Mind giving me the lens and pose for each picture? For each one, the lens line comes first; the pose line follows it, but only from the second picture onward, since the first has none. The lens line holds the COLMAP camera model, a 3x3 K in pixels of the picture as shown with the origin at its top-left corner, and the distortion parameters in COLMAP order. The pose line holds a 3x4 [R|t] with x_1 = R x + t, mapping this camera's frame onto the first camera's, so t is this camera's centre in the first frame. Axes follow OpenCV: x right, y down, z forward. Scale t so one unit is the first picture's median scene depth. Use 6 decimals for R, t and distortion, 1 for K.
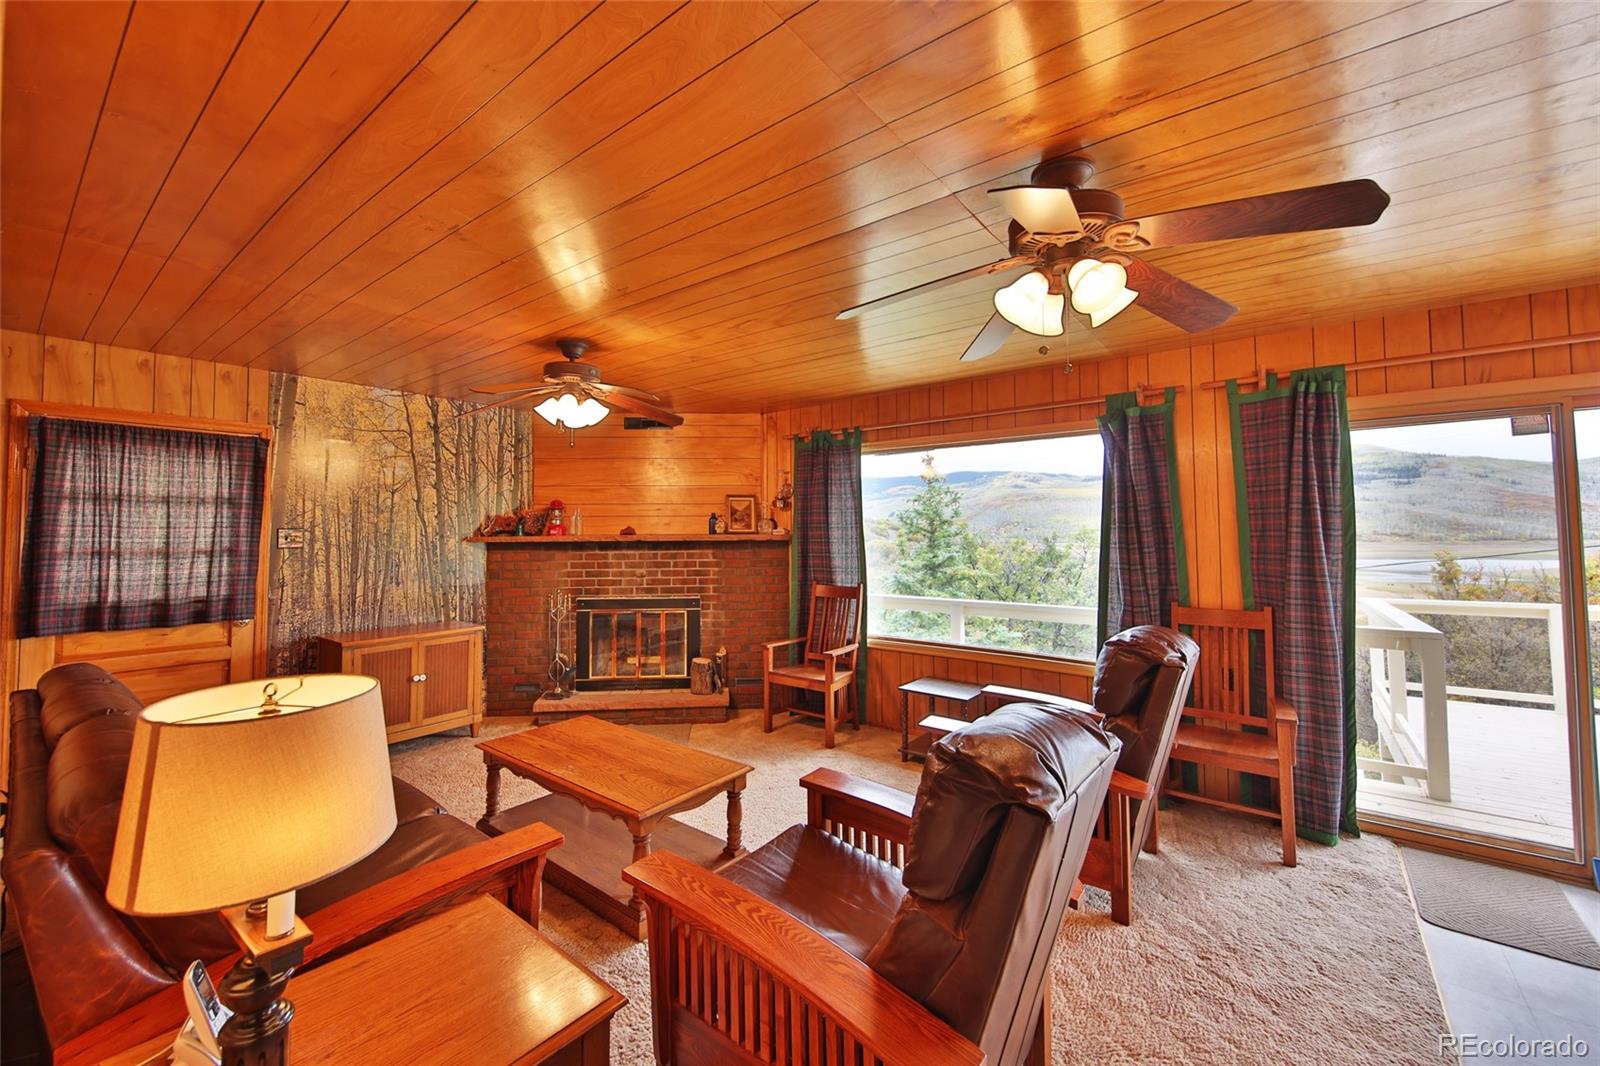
lens RADIAL K [[618.5, 0, 751.3], [0, 618.5, 512.6], [0, 0, 1]] dist [-0.000562, -0.001901]
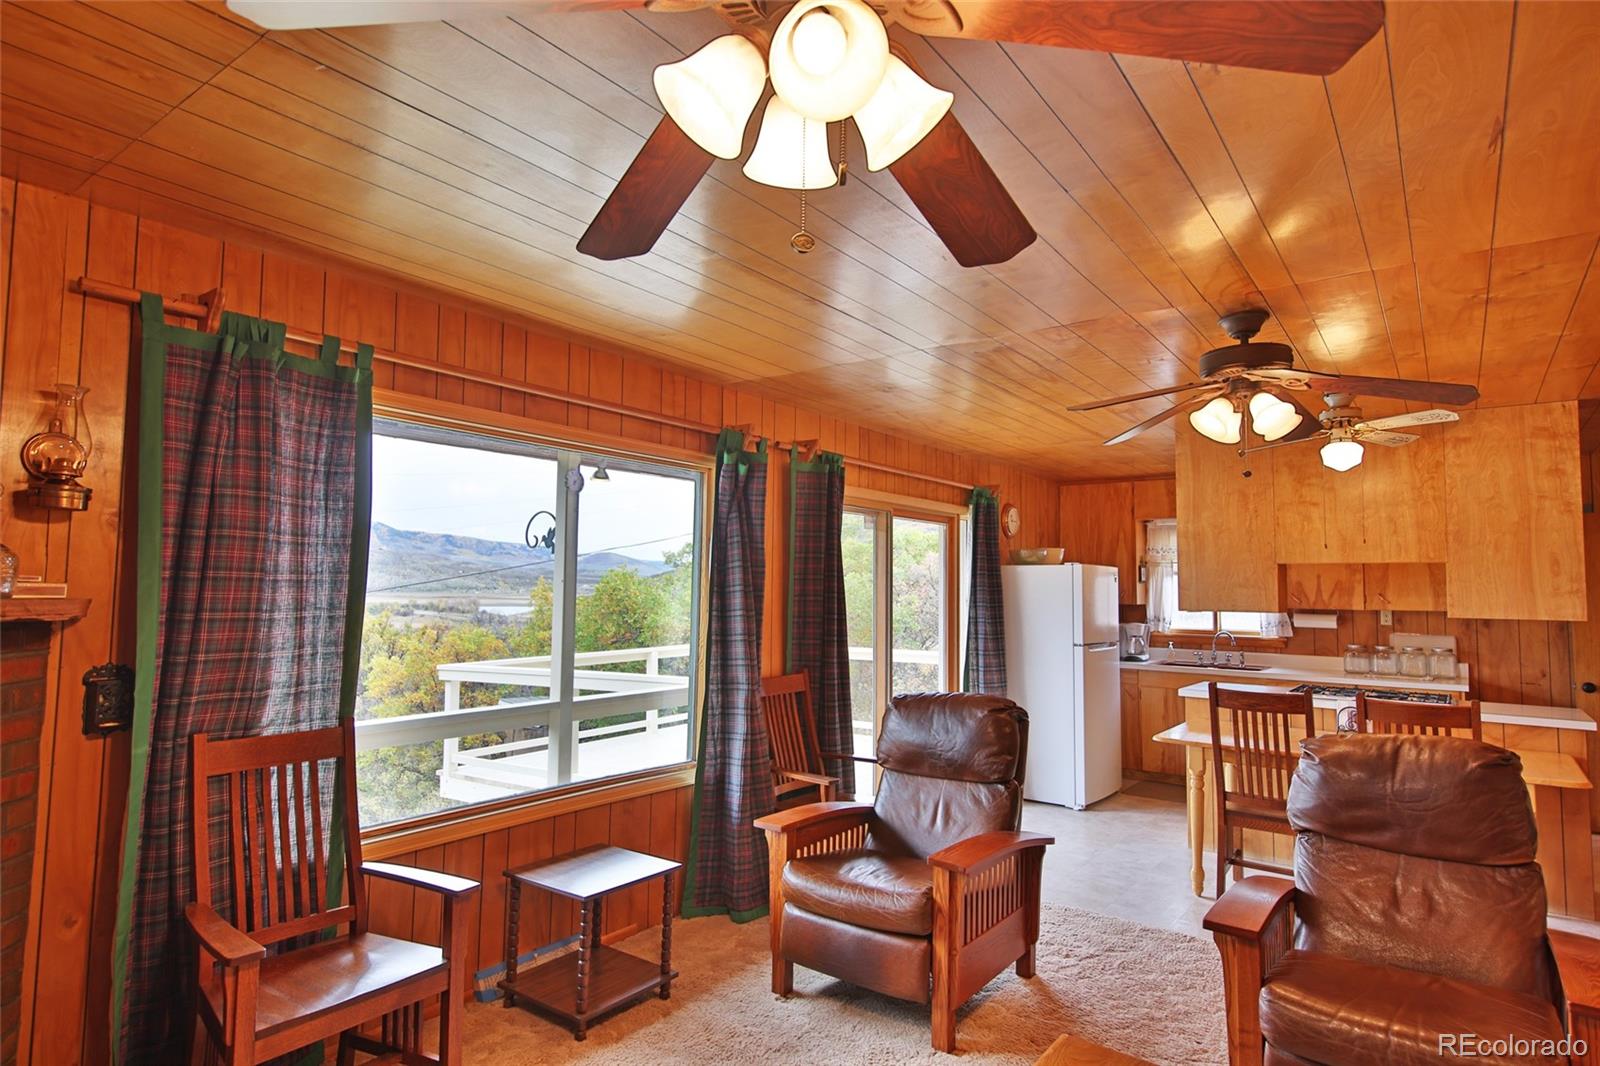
lens RADIAL K [[890.2, 0, 795.9], [0, 890.2, 532.7], [0, 0, 1]] dist [0.015546, -0.004487]
pose [[-0.053135, 0.068032, 0.996267, -0.491672], [-0.044359, 0.996531, -0.070415, 0.022128], [-0.997602, -0.047935, -0.049933, 0.808715]]
